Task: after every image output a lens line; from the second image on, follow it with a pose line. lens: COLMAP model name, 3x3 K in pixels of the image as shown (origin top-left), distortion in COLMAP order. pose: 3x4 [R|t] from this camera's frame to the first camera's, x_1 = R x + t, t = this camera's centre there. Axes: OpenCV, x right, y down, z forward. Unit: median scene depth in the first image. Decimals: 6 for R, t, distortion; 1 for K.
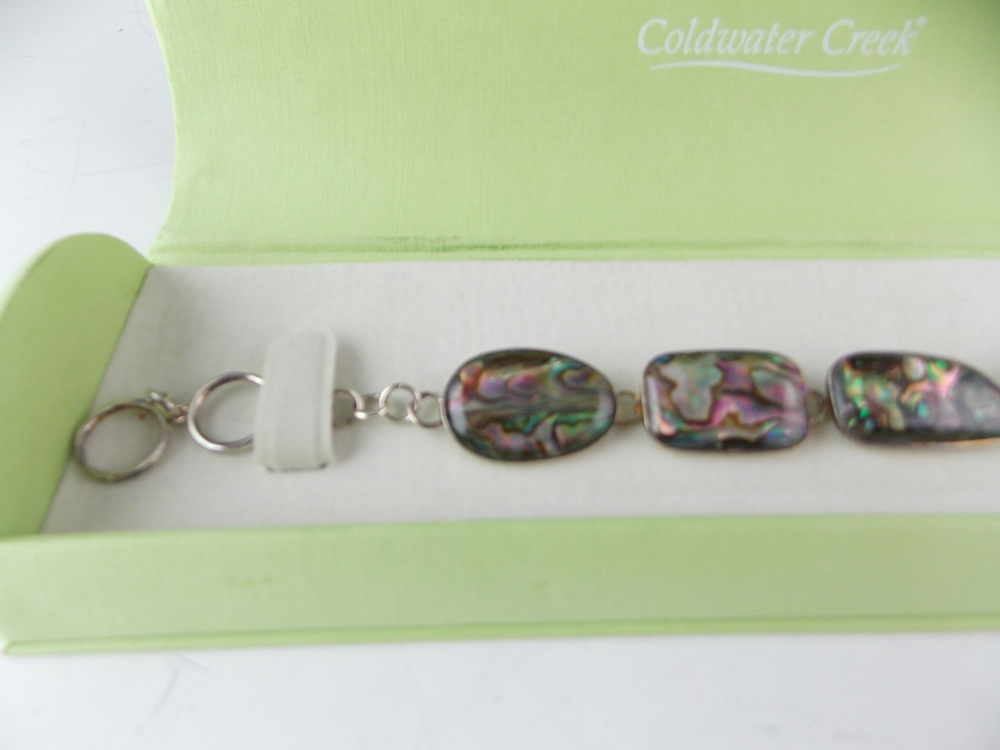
lens RADIAL K [[620.0, 0, 500.0], [0, 620.0, 375.0], [0, 0, 1]] dist [0.032919, -0.041623]
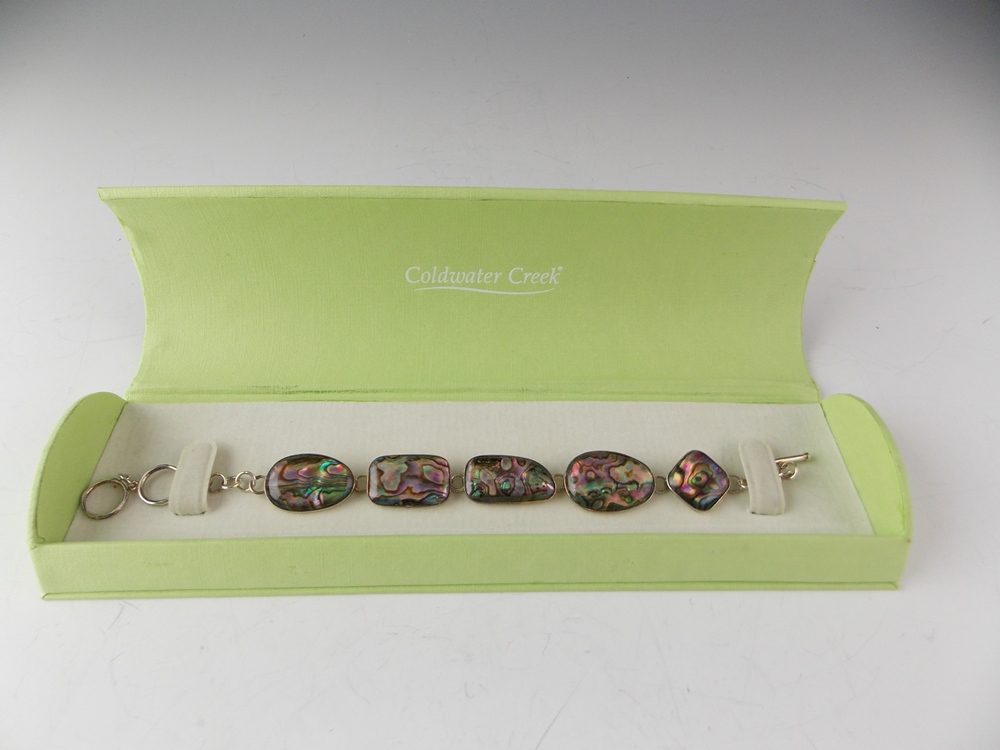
lens RADIAL K [[620.0, 0, 500.0], [0, 620.0, 375.0], [0, 0, 1]] dist [0.032919, -0.041623]
pose [[0.999887, 0.009233, 0.011865, 0.625542], [-0.008215, 0.996506, -0.083116, -0.133888], [-0.012591, 0.083009, 0.996469, -1.026344]]
